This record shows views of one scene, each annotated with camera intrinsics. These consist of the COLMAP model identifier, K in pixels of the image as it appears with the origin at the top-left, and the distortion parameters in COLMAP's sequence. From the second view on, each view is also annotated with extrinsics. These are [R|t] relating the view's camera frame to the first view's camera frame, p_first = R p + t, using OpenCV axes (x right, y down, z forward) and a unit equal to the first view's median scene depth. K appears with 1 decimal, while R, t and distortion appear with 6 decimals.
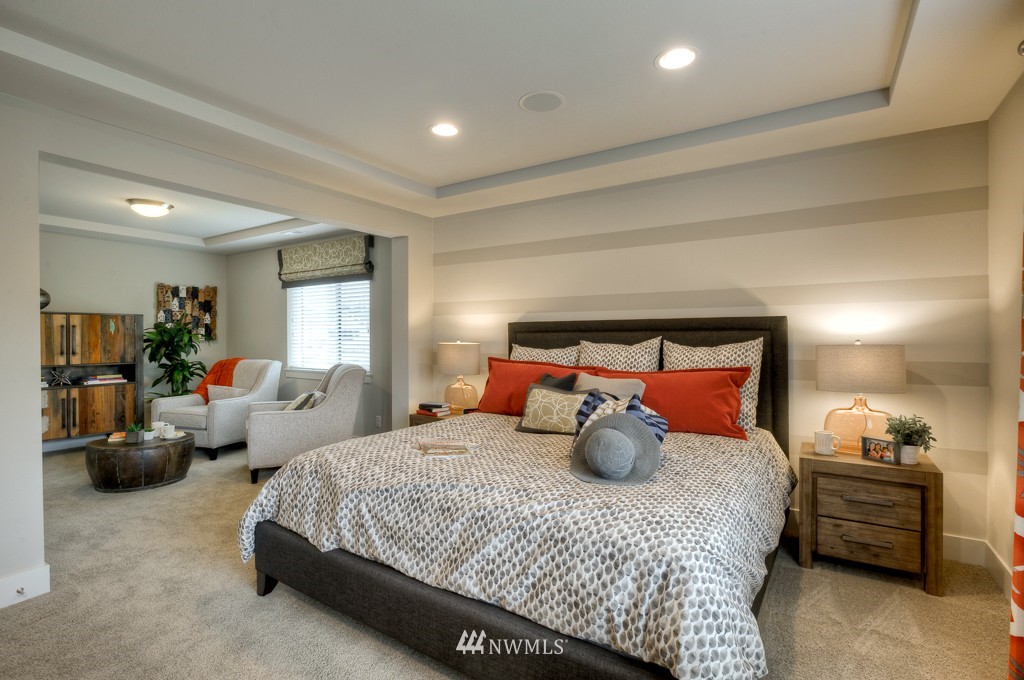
lens RADIAL K [[485.9, 0, 510.4], [0, 485.9, 340.3], [0, 0, 1]] dist [-0.001408, -0.000297]
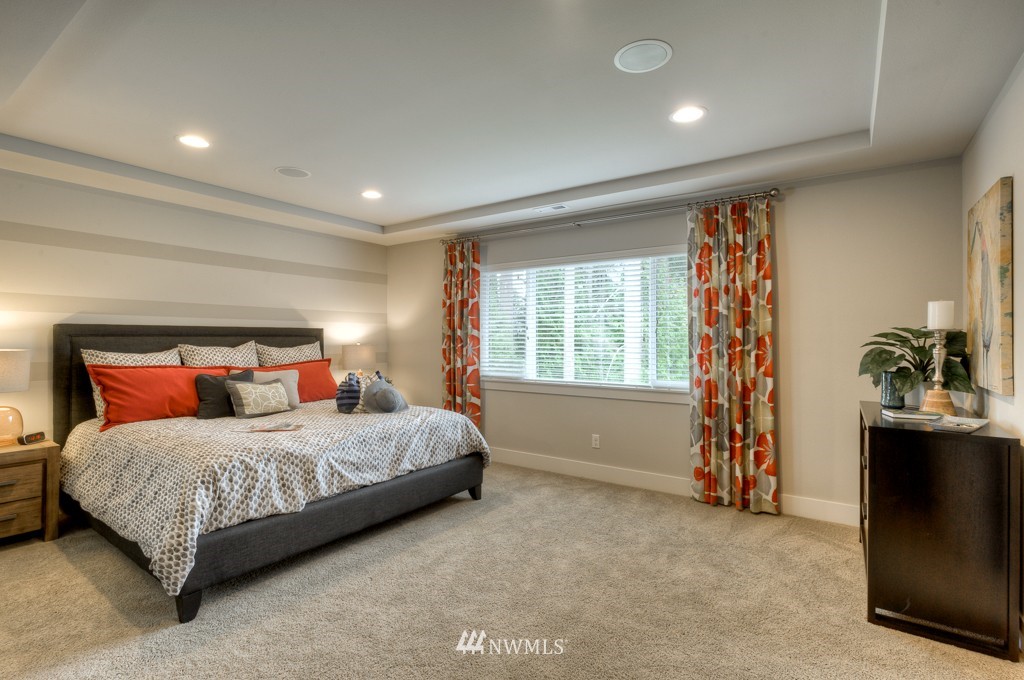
lens RADIAL K [[485.9, 0, 511.7], [0, 485.9, 337.1], [0, 0, 1]] dist [-0.001408, -0.000297]
pose [[0.037468, 0.006177, 0.999279, -1.036527], [0.009788, 0.999931, -0.006548, -0.000888], [-0.999250, 0.010026, 0.037405, 0.255547]]
